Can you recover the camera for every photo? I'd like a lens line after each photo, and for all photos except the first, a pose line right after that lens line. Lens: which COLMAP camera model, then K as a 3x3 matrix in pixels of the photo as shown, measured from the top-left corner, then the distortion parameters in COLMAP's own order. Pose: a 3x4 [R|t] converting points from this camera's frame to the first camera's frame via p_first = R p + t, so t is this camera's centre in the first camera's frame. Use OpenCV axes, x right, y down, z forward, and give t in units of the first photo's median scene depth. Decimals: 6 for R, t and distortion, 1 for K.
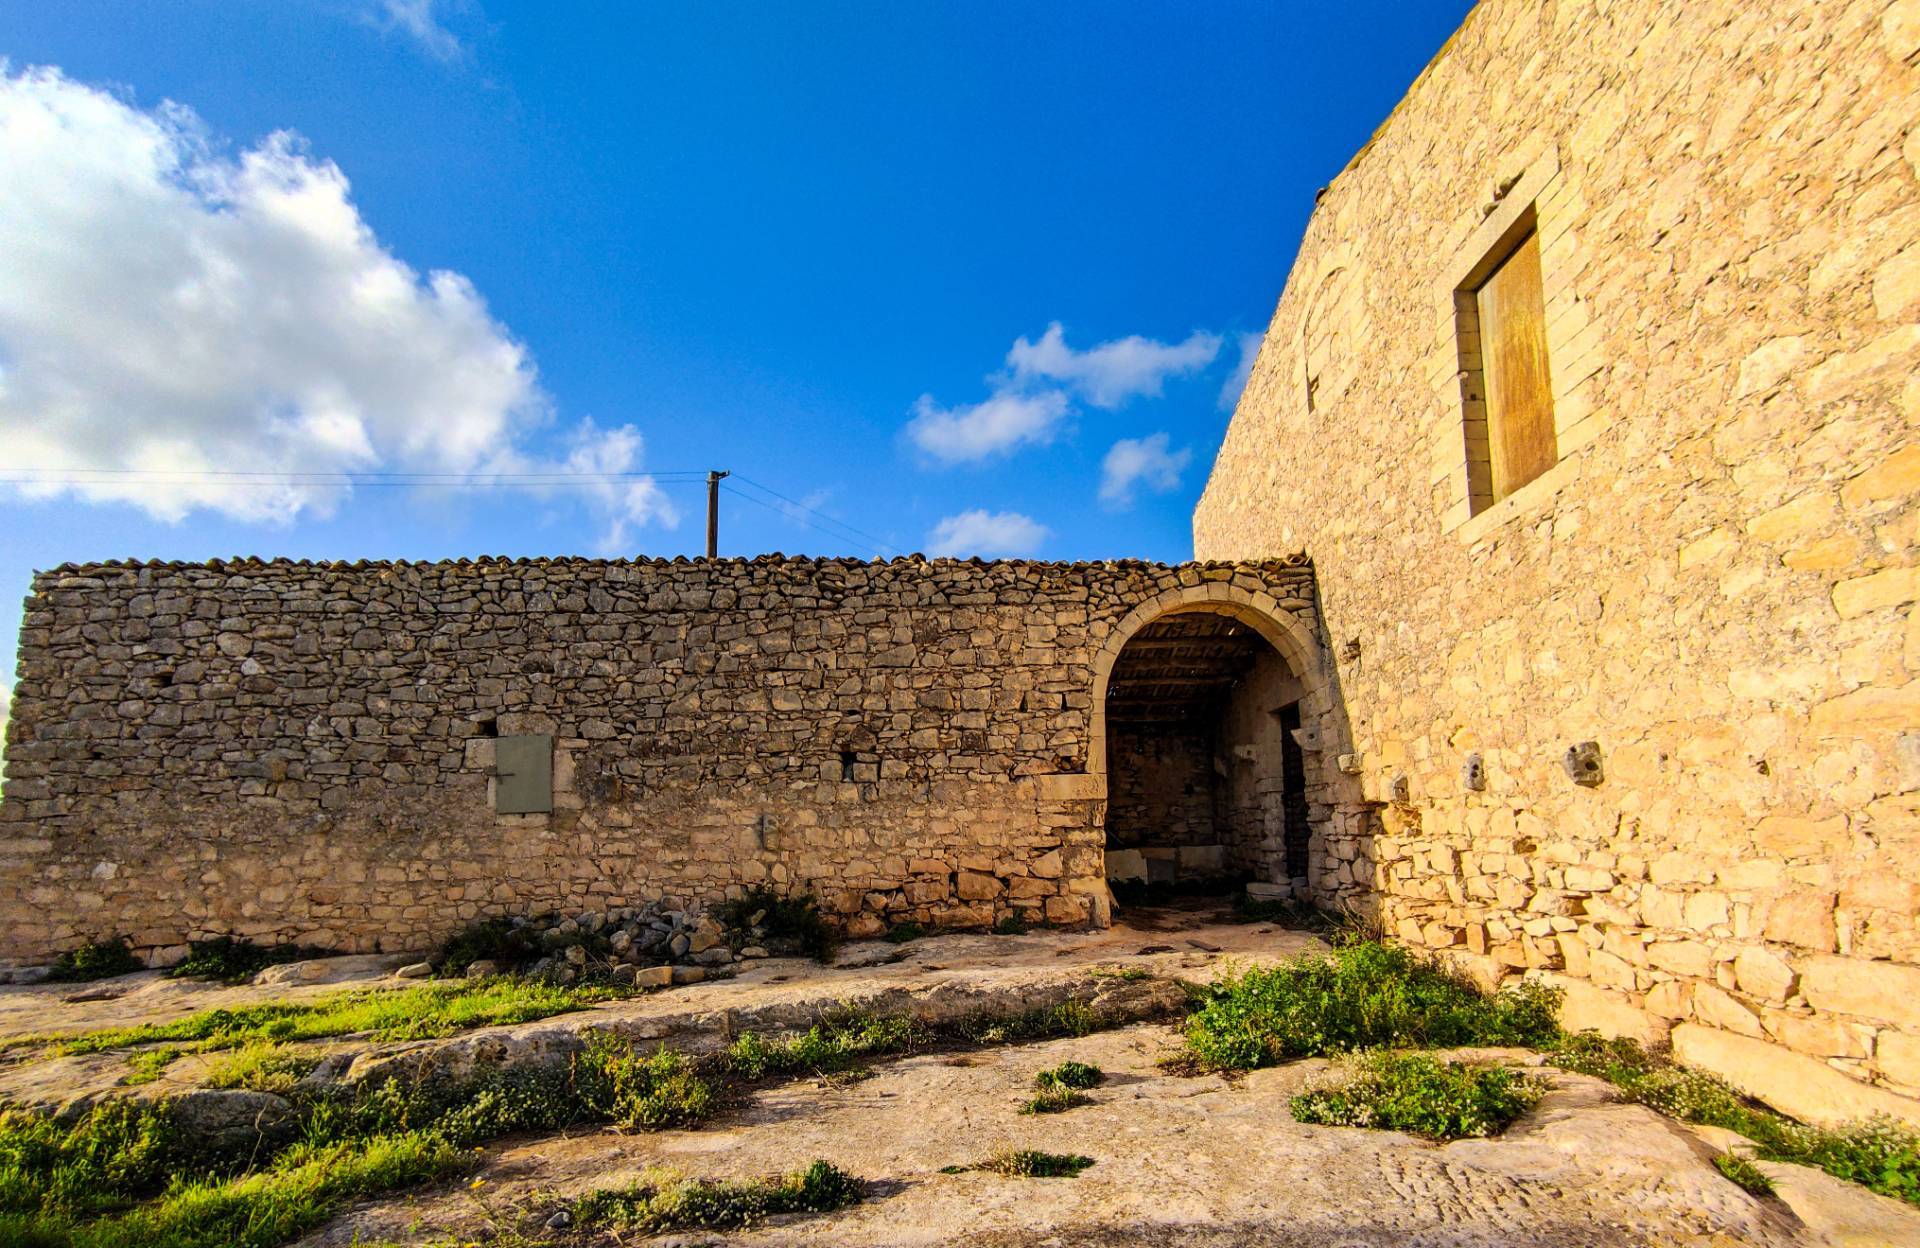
lens RADIAL K [[867.1, 0, 960.0], [0, 867.1, 738.7], [0, 0, 1]] dist [-0.050190, 0.055588]
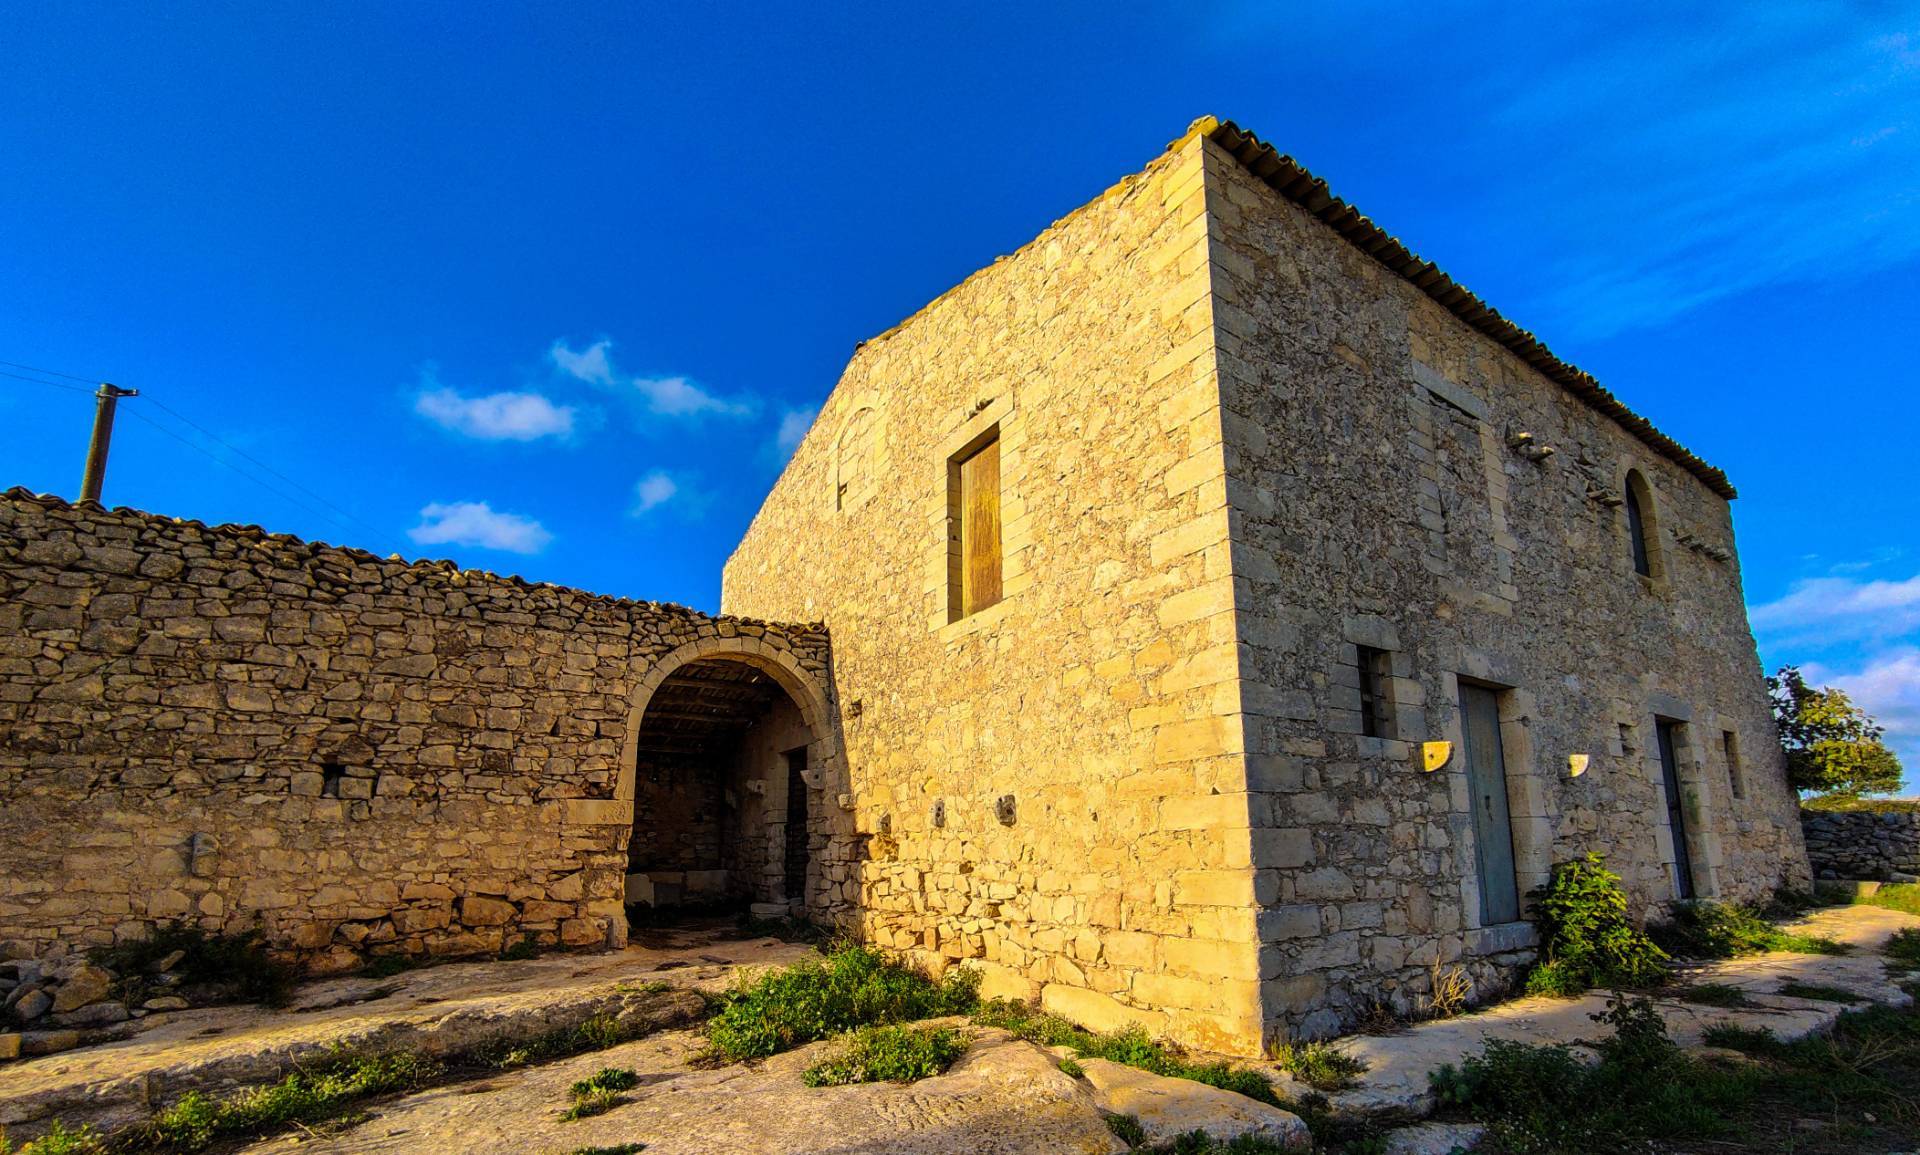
lens RADIAL K [[834.7, 0, 959.7], [0, 834.7, 713.4], [0, 0, 1]] dist [0.001357, 0.013289]
pose [[0.830634, 0.100919, 0.547597, -0.073835], [-0.064625, 0.994265, -0.085210, -0.004564], [-0.553056, 0.035390, 0.832392, -0.079867]]
